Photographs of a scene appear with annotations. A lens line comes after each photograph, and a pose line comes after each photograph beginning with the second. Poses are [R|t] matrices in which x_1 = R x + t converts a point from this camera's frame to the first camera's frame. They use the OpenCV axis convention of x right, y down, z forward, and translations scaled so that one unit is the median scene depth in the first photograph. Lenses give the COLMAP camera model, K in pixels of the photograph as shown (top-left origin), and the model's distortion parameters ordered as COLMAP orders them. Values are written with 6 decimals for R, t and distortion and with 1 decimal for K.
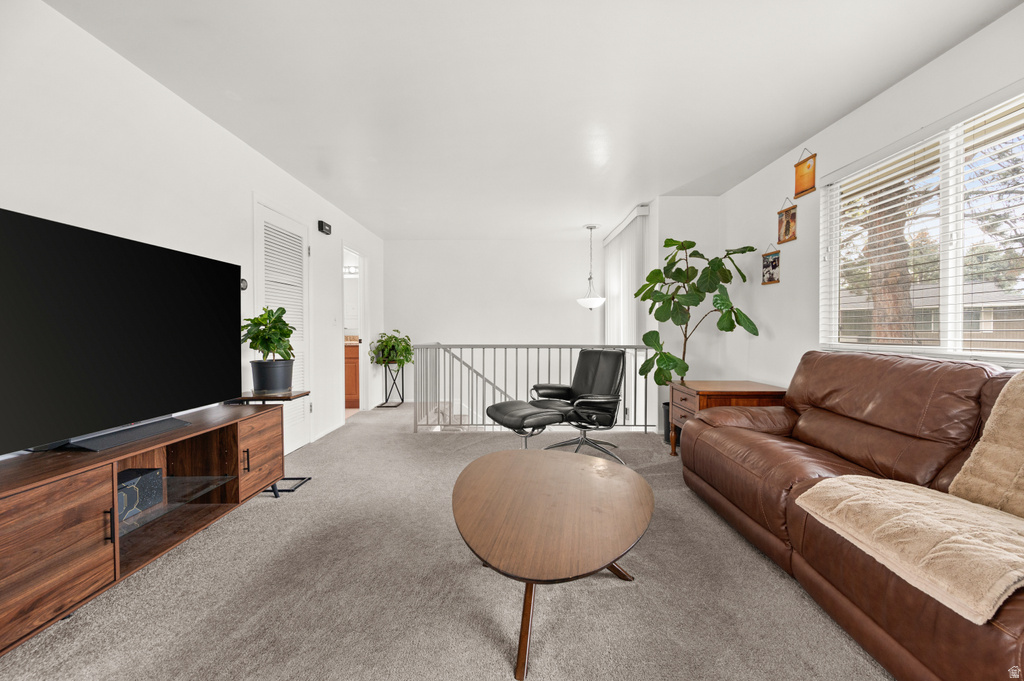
lens RADIAL K [[407.7, 0, 514.7], [0, 407.7, 337.4], [0, 0, 1]] dist [0.000150, 0.000216]
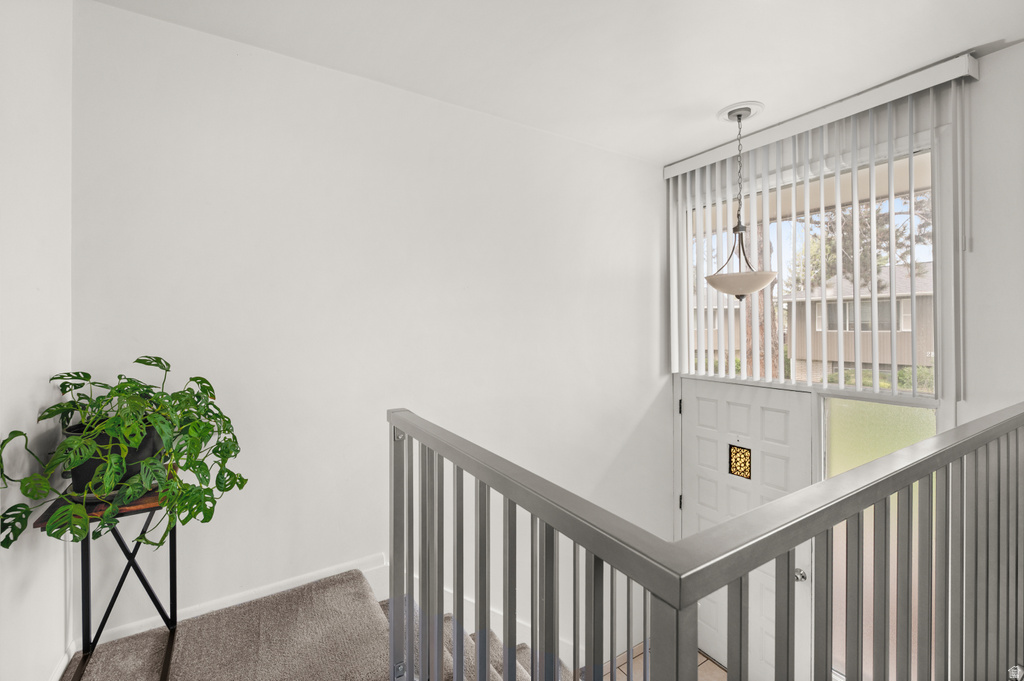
lens RADIAL K [[429.8, 0, 512.0], [0, 429.8, 340.5], [0, 0, 1]] dist [0.001119, 0.000233]
pose [[0.847139, -0.010594, 0.531267, -0.248199], [0.015263, 0.999874, -0.004399, -0.024325], [-0.531153, 0.011836, 0.847193, 0.681004]]
